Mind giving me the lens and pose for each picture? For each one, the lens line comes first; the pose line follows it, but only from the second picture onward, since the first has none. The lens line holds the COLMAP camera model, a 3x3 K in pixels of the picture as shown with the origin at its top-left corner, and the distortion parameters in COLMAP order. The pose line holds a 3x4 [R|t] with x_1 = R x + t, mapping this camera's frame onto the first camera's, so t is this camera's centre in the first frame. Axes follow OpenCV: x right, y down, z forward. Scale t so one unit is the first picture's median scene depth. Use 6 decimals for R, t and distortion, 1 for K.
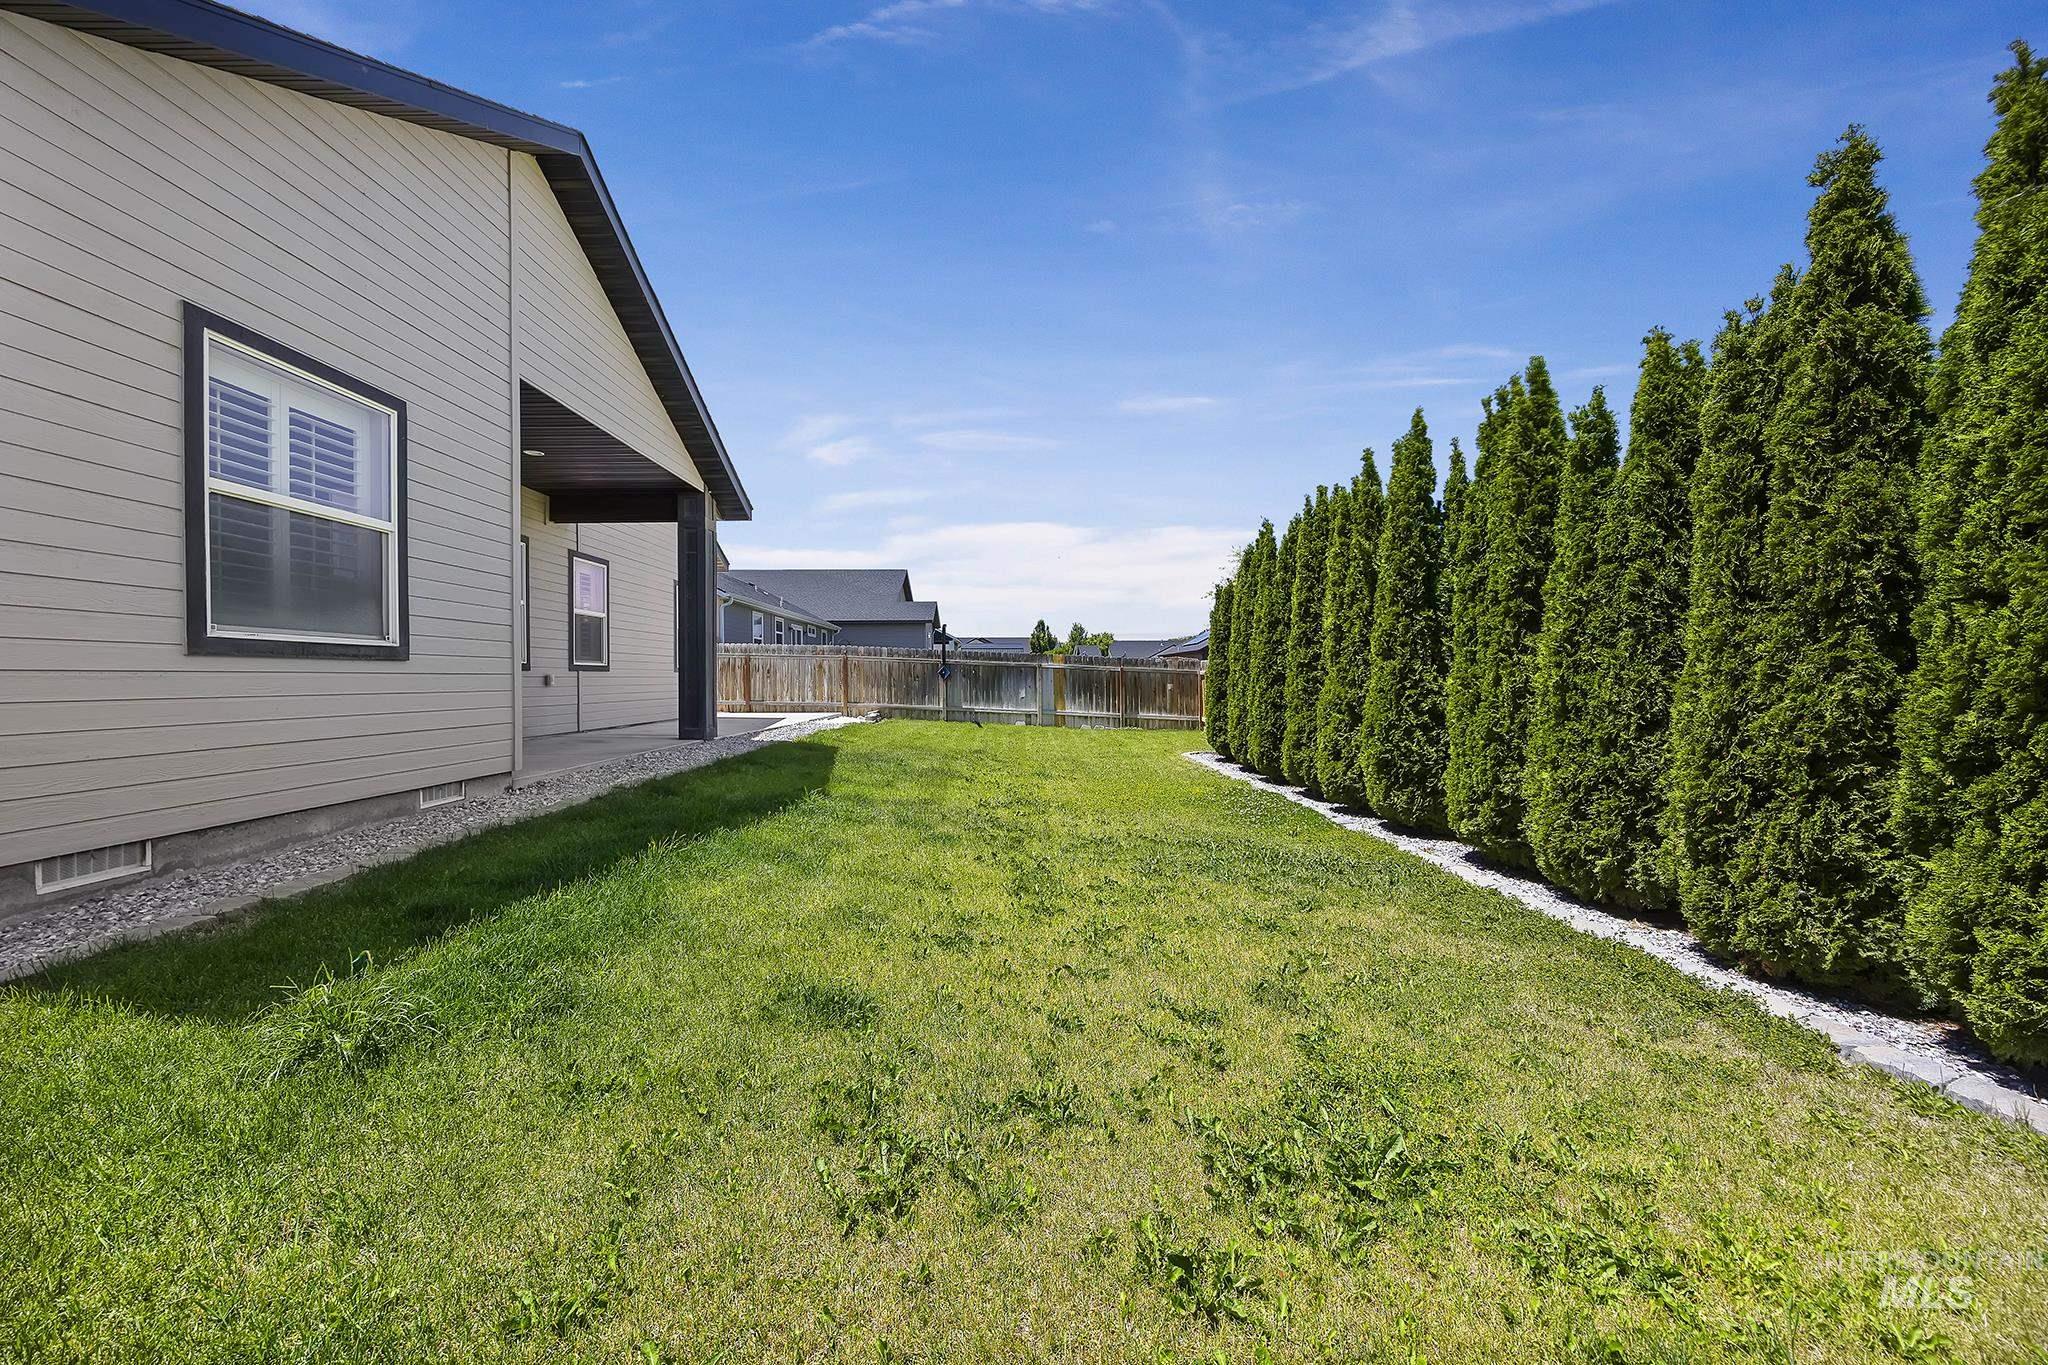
lens RADIAL K [[789.5, 0, 1019.5], [0, 789.5, 675.6], [0, 0, 1]] dist [-0.001928, 0.000045]
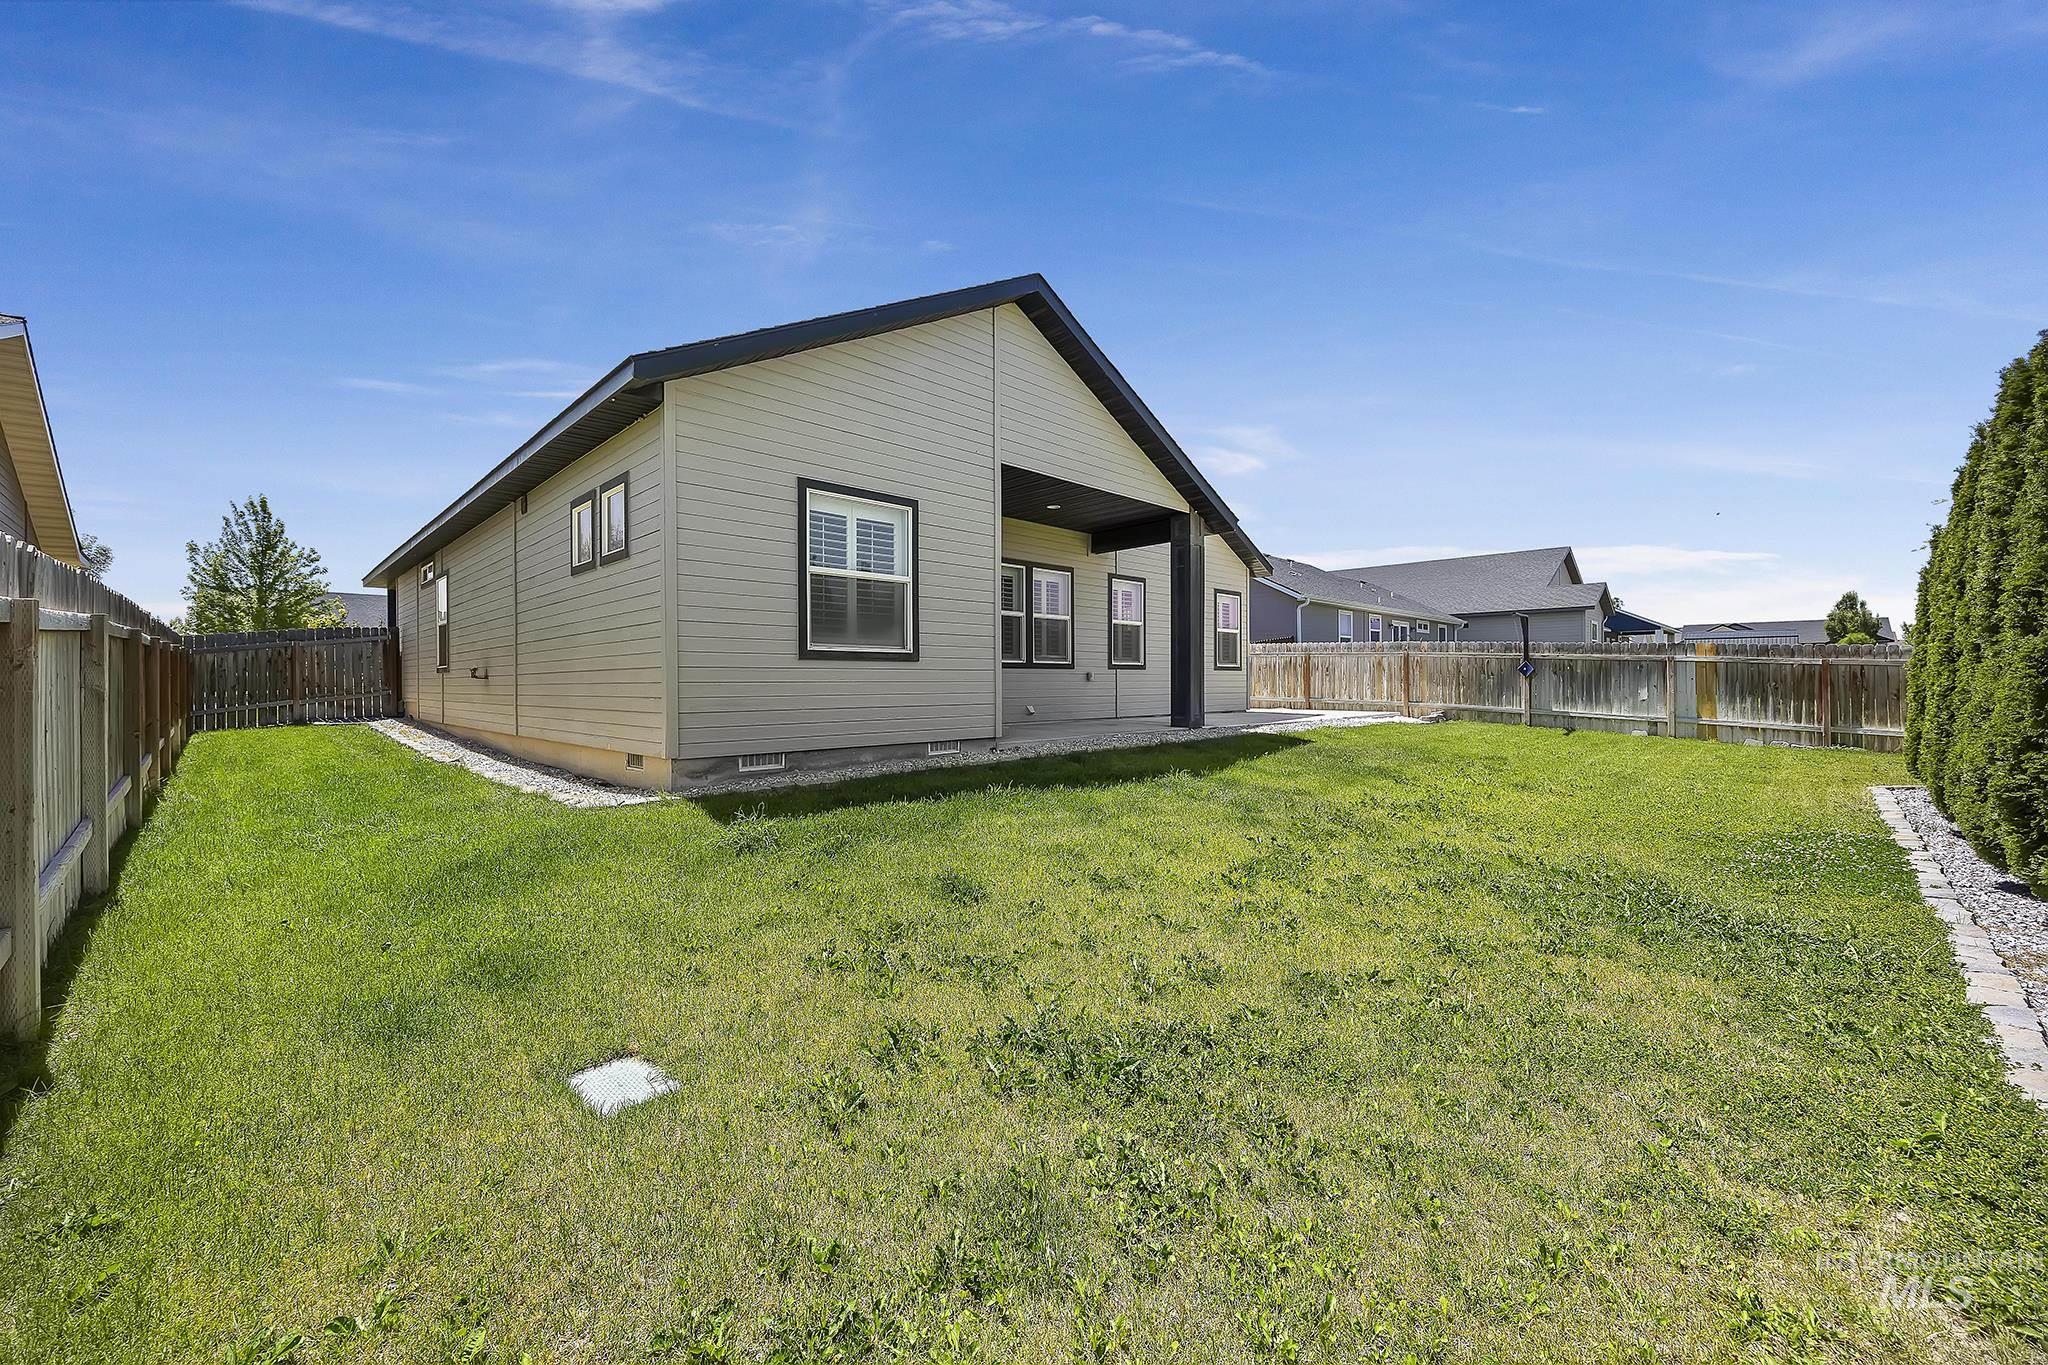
lens RADIAL K [[793.5, 0, 1013.7], [0, 793.5, 679.8], [0, 0, 1]] dist [0.002089, 0.000321]
pose [[0.682289, 0.000329, -0.731082, 0.440463], [0.002584, 0.999993, 0.002861, 0.011809], [0.731078, -0.003841, 0.682283, 0.032026]]
